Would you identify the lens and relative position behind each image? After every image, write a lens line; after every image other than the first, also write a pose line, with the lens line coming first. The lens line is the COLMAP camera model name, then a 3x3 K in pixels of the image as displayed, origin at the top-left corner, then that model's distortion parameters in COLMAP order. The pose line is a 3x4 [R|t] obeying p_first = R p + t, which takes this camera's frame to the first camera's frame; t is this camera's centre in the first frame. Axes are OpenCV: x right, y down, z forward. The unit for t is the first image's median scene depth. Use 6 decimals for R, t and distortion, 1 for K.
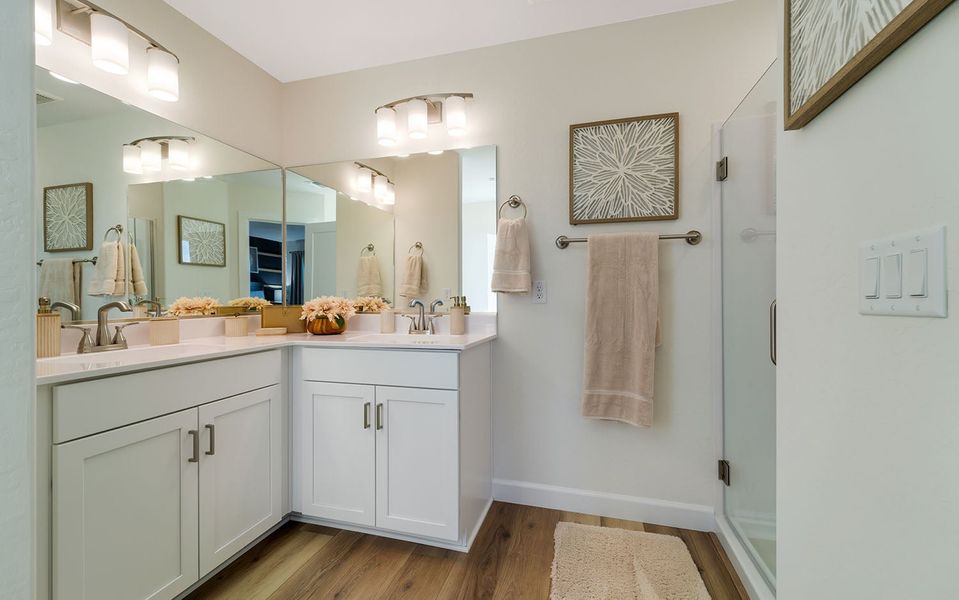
lens RADIAL K [[389.8, 0, 479.5], [0, 389.8, 300.0], [0, 0, 1]] dist [0.000392, 0.000159]
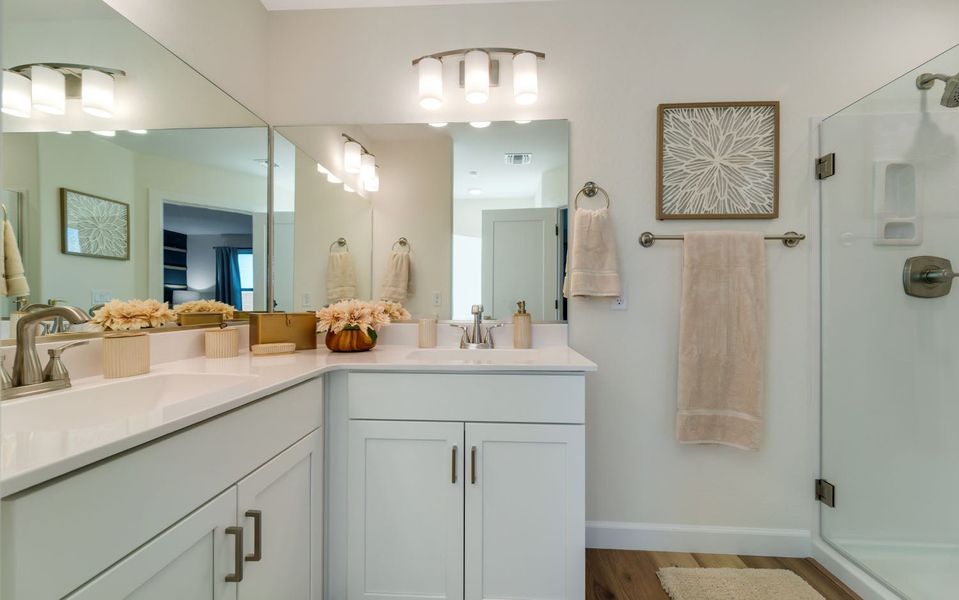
lens RADIAL K [[390.2, 0, 471.6], [0, 390.2, 304.0], [0, 0, 1]] dist [-0.000156, -0.000733]
pose [[0.976893, 0.005778, 0.213652, -0.359259], [-0.004988, 0.999979, -0.004233, 0.000434], [-0.213672, 0.003070, 0.976901, 0.246098]]
